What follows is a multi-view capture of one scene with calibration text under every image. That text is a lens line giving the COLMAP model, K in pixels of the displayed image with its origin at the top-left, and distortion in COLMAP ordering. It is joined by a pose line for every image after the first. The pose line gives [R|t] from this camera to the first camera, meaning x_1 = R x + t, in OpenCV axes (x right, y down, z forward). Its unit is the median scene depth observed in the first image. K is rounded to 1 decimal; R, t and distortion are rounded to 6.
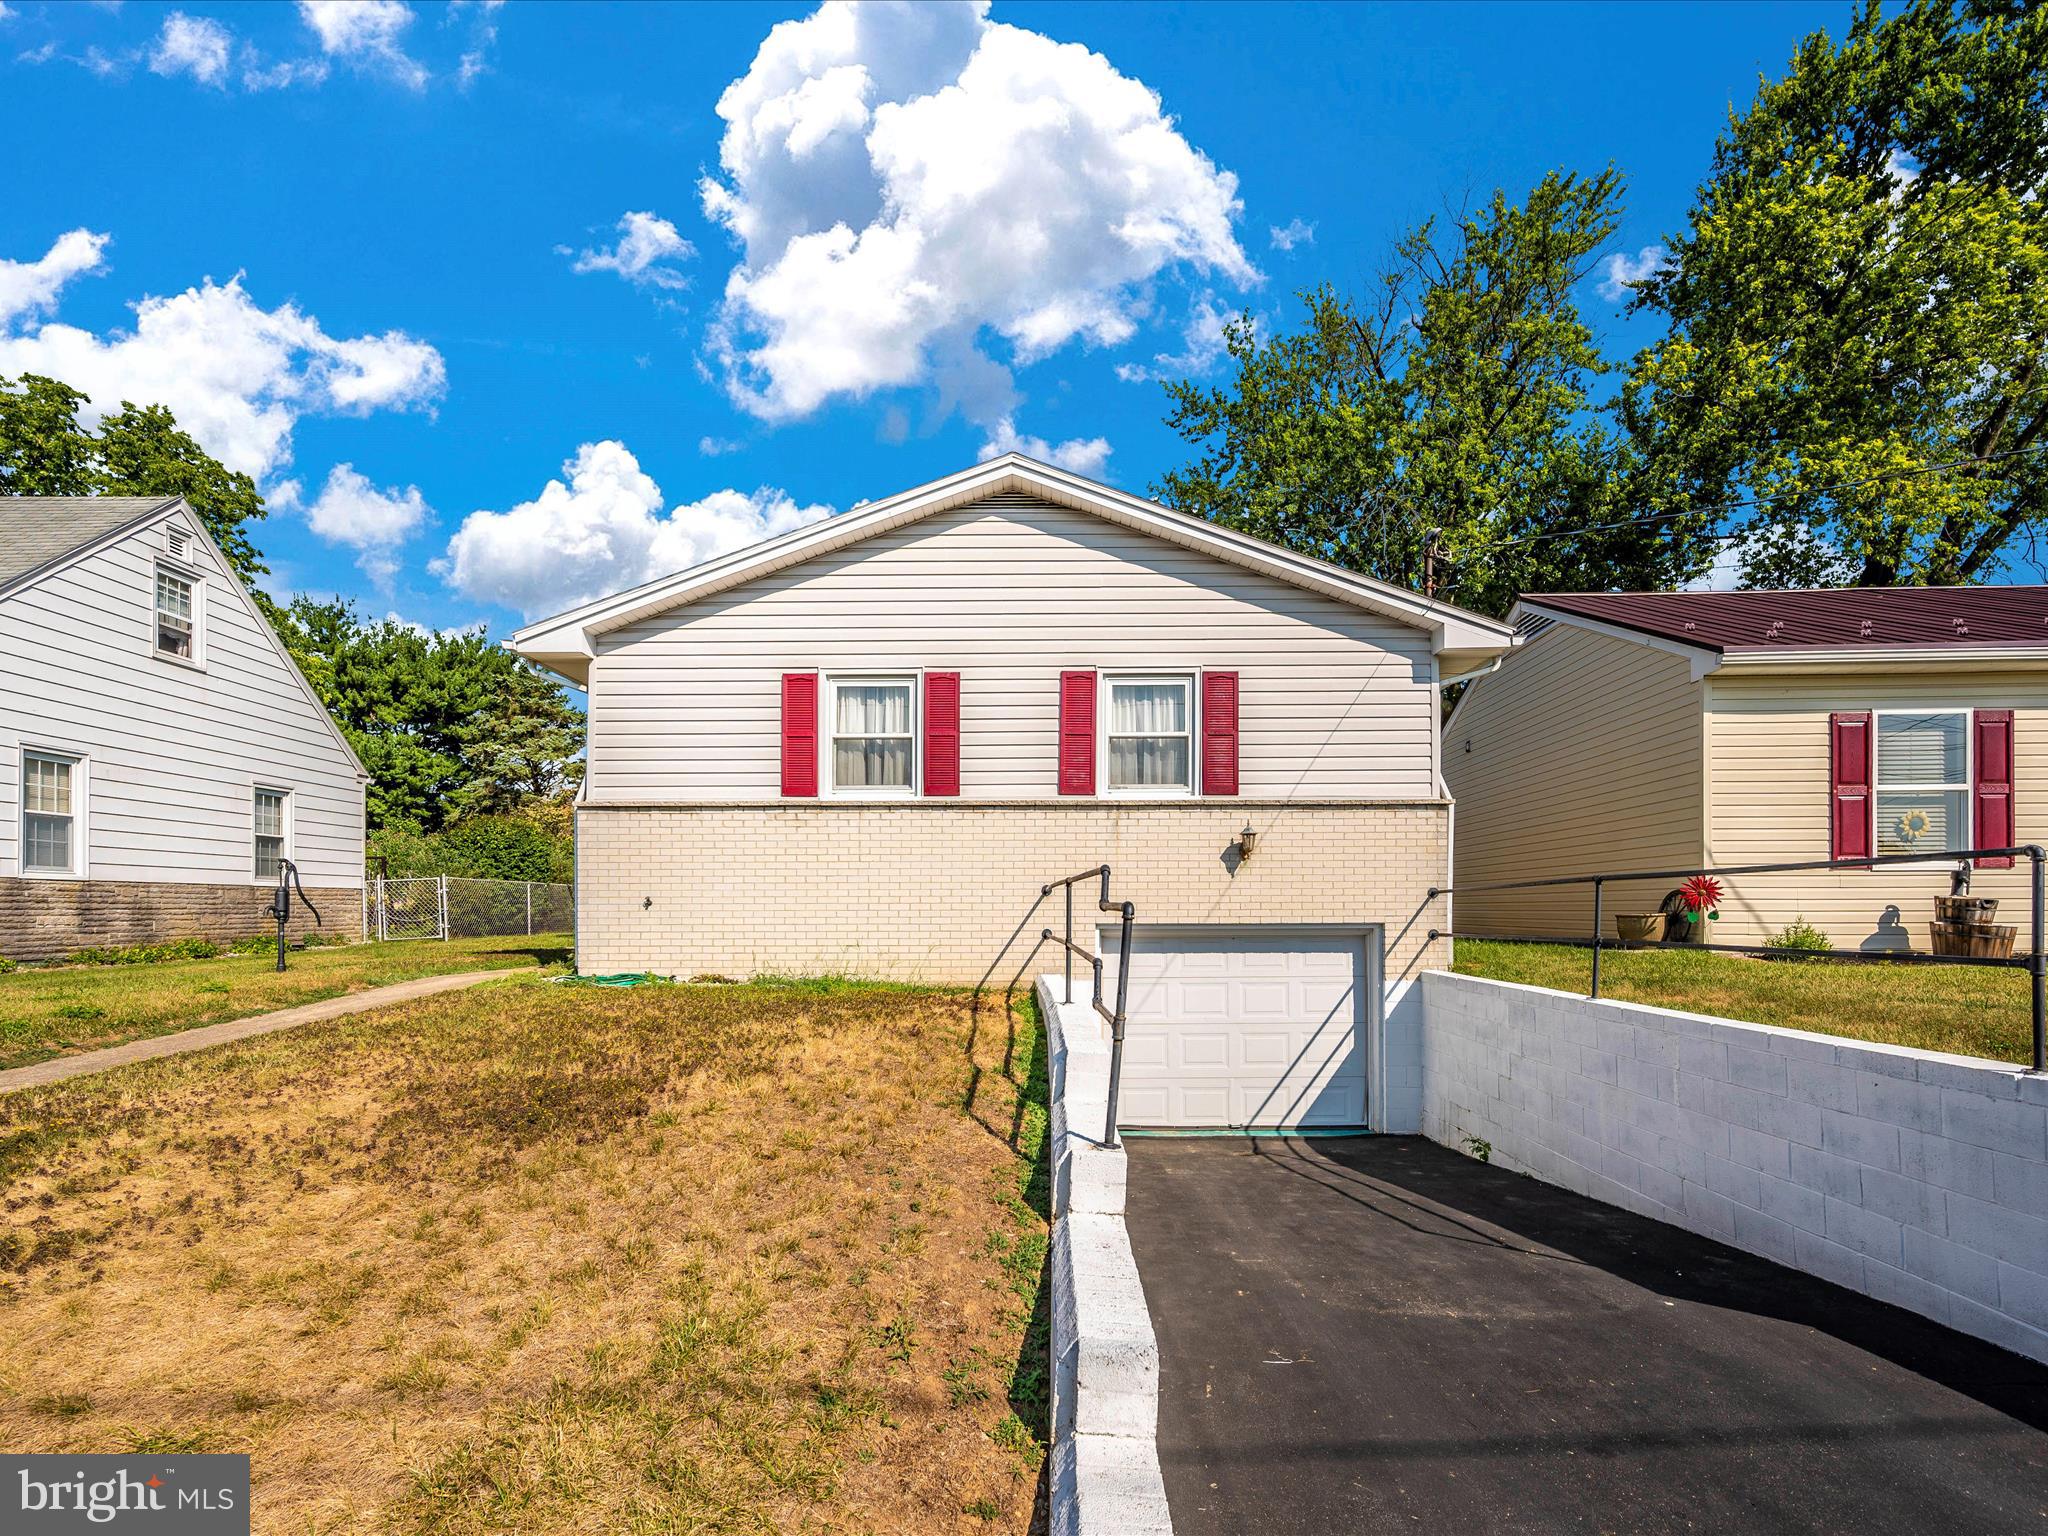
lens RADIAL K [[890.4, 0, 1023.7], [0, 890.4, 879.9], [0, 0, 1]] dist [0.000623, -0.000074]
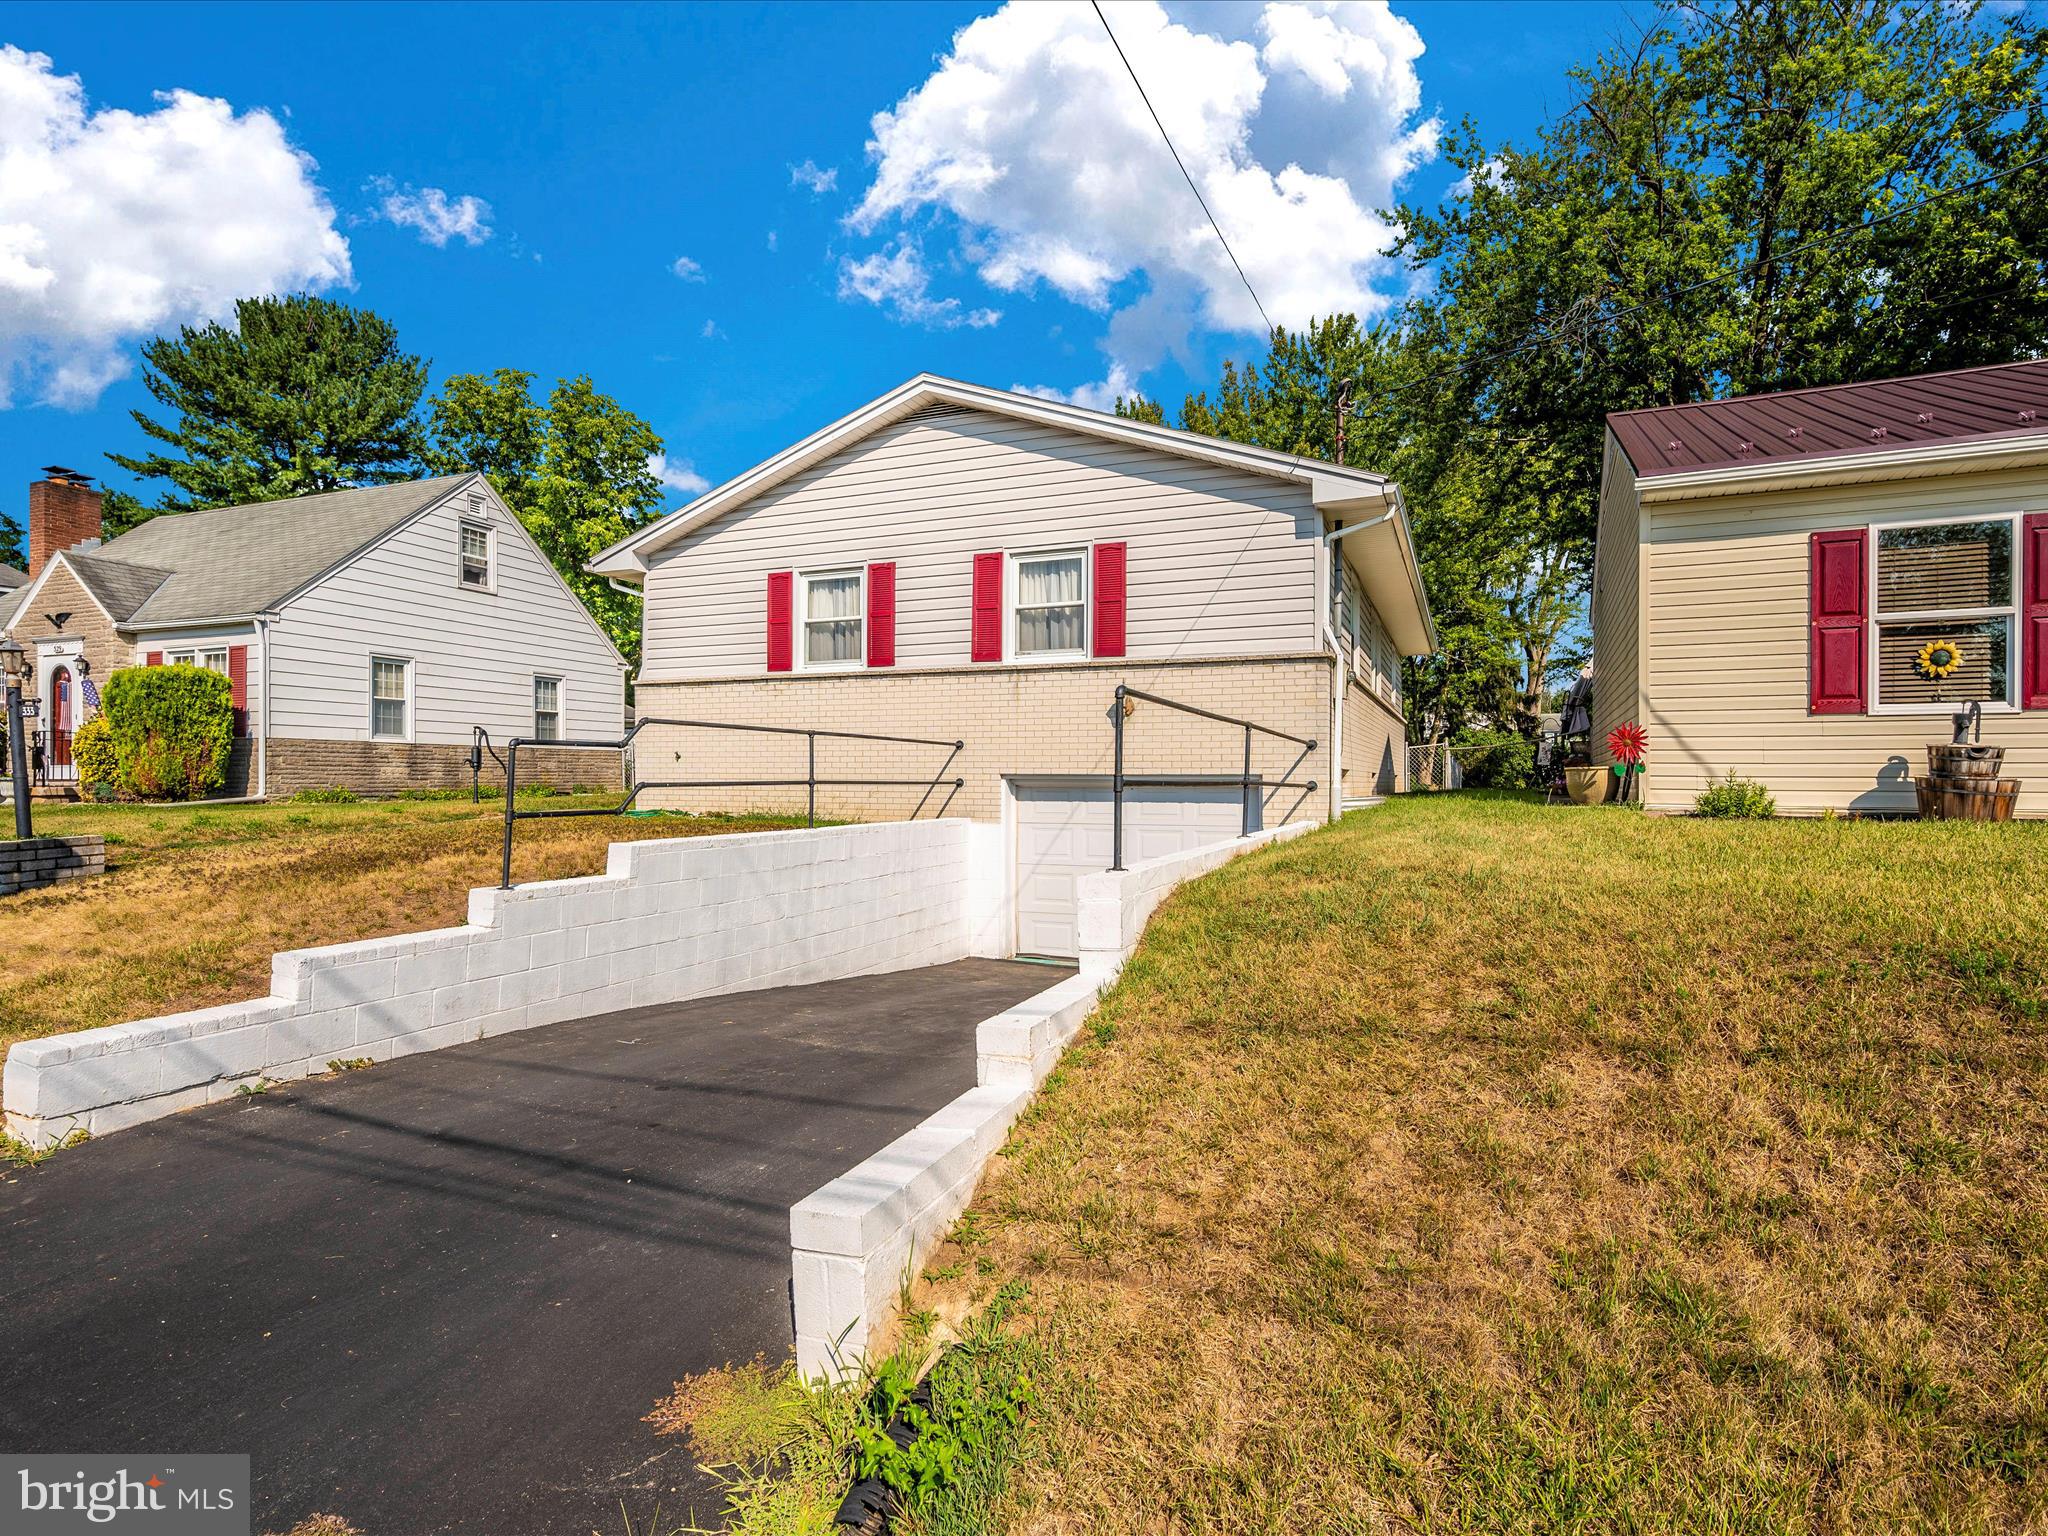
lens RADIAL K [[905.3, 0, 1041.6], [0, 905.3, 753.8], [0, 0, 1]] dist [0.003394, -0.000076]
pose [[0.941816, -0.003161, -0.336114, 0.515144], [0.006115, 0.999951, 0.007730, 0.014788], [0.336073, -0.009336, 0.941790, -0.075250]]
